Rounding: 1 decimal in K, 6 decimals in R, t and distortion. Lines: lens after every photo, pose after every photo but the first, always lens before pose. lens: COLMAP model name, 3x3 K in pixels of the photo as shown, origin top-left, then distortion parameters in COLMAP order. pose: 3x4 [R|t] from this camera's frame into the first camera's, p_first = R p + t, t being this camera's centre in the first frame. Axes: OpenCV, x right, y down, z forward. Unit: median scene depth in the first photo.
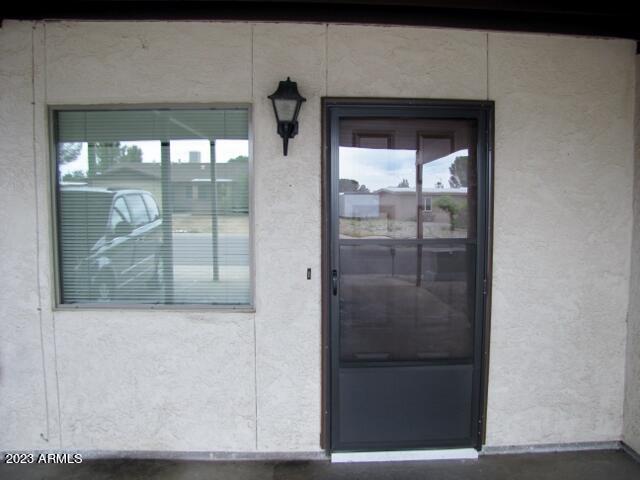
lens RADIAL K [[530.2, 0, 320.0], [0, 530.2, 240.0], [0, 0, 1]] dist [-0.137514, 0.000618]
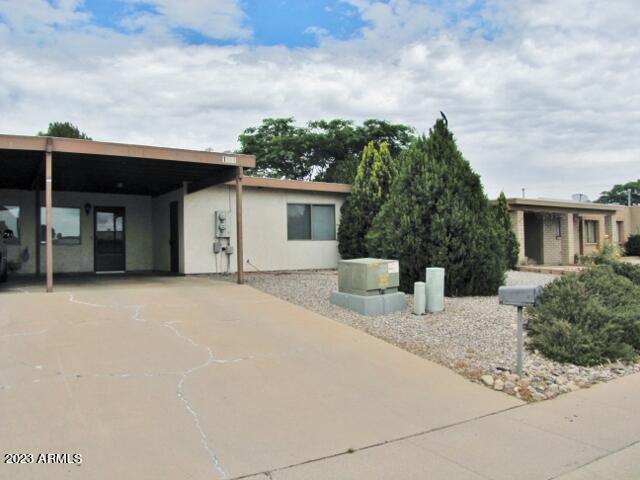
lens RADIAL K [[530.2, 0, 320.0], [0, 530.2, 240.0], [0, 0, 1]] dist [-0.137514, 0.000618]
pose [[0.856088, -0.000416, 0.516830, -0.754489], [0.055380, 0.994316, -0.090932, 0.709457], [-0.513855, 0.106467, 0.851245, -4.786283]]
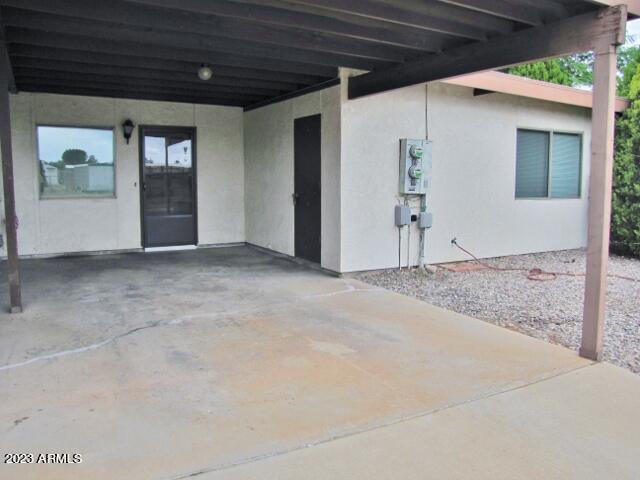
lens RADIAL K [[530.2, 0, 320.0], [0, 530.2, 240.0], [0, 0, 1]] dist [-0.137514, 0.000618]
pose [[0.886447, -0.046952, 0.460442, -0.449147], [0.030779, 0.998619, 0.042574, 0.276006], [-0.461805, -0.023567, 0.886668, -2.015226]]
